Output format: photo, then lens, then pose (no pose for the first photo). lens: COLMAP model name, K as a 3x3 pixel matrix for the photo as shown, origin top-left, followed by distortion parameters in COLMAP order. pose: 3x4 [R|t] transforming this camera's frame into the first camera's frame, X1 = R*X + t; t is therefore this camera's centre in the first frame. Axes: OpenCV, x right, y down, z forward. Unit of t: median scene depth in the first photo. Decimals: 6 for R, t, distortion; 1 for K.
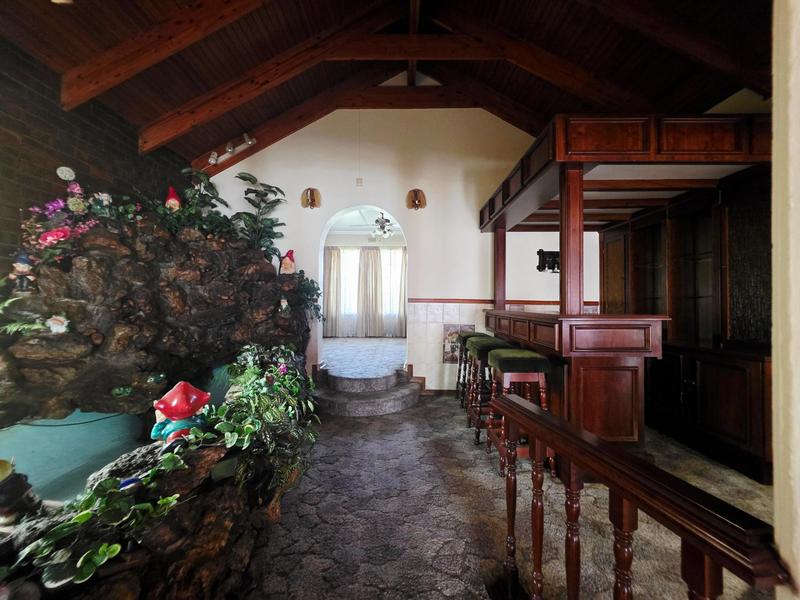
lens RADIAL K [[322.4, 0, 400.0], [0, 322.4, 300.0], [0, 0, 1]] dist [-0.000272, -0.000074]
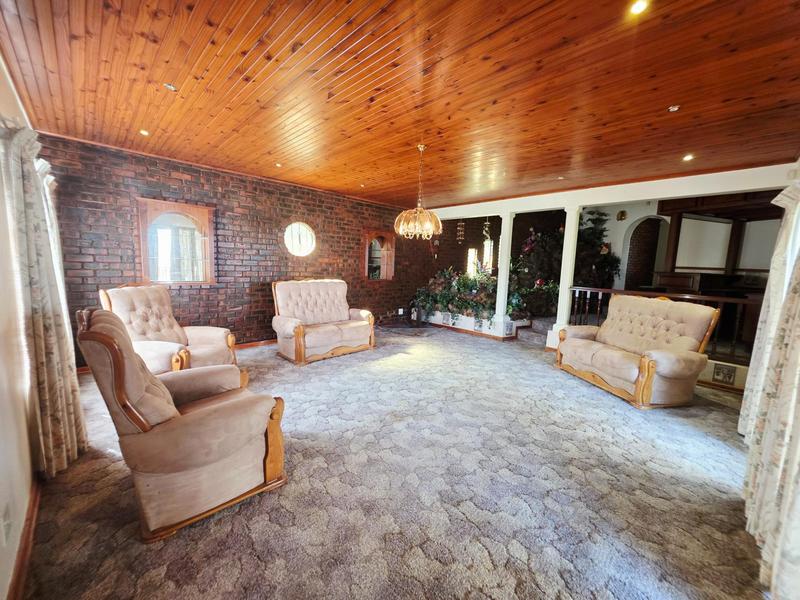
lens RADIAL K [[322.4, 0, 400.0], [0, 322.4, 300.0], [0, 0, 1]] dist [-0.000272, -0.000074]
pose [[0.327939, 0.117745, -0.937332, 1.259837], [-0.022656, 0.992897, 0.116798, 0.006372], [0.944427, -0.017067, 0.328278, -1.025009]]
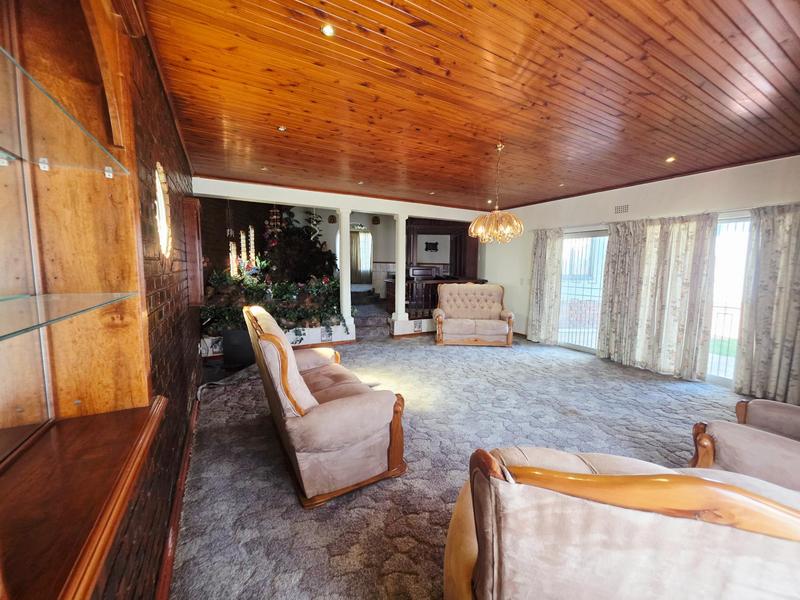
lens RADIAL K [[322.4, 0, 400.0], [0, 322.4, 300.0], [0, 0, 1]] dist [-0.000272, -0.000074]
pose [[0.996581, -0.001066, 0.082620, 0.029492], [-0.008700, 0.993005, 0.117753, -0.004574], [-0.082167, -0.118069, 0.989600, -1.545950]]
